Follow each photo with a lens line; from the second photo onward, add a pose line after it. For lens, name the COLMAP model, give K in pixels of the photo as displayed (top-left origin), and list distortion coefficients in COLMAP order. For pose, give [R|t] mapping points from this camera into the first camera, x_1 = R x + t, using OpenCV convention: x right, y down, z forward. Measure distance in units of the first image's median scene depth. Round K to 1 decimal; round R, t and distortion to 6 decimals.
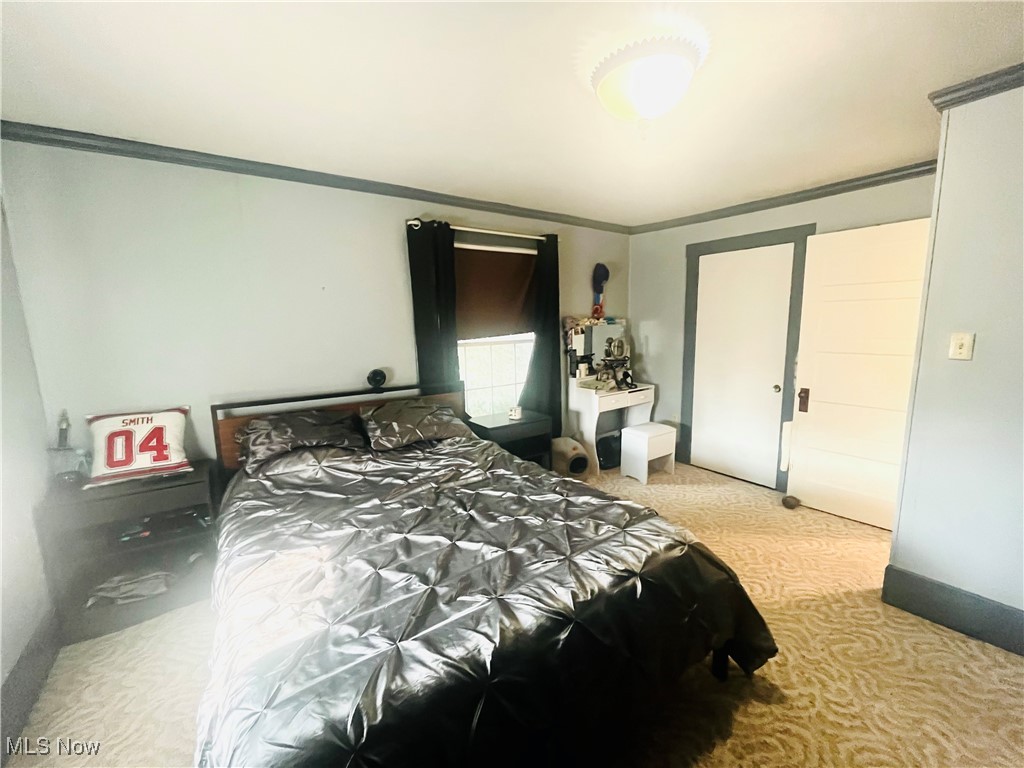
lens RADIAL K [[412.9, 0, 511.4], [0, 412.9, 384.6], [0, 0, 1]] dist [-0.010597, -0.000303]
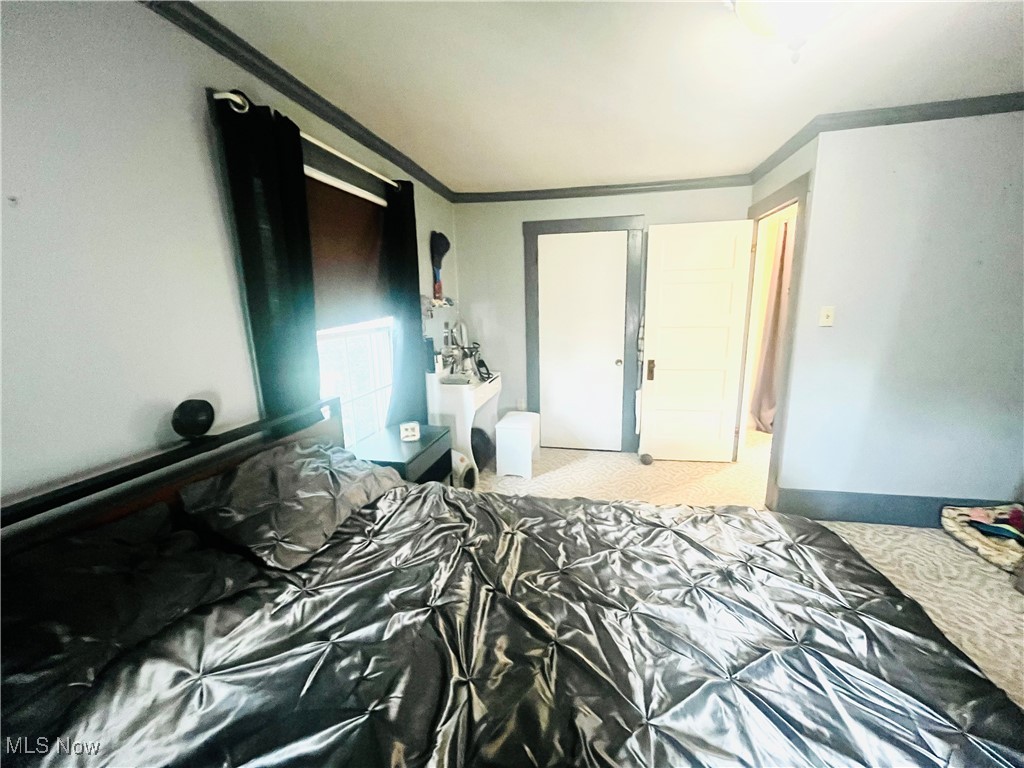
lens RADIAL K [[412.9, 0, 514.6], [0, 412.9, 386.0], [0, 0, 1]] dist [-0.010597, -0.000303]
pose [[0.737602, -0.130294, 0.662545, -0.331836], [0.107971, 0.991340, 0.074751, -0.043920], [-0.666547, 0.016399, 0.745283, 0.378171]]
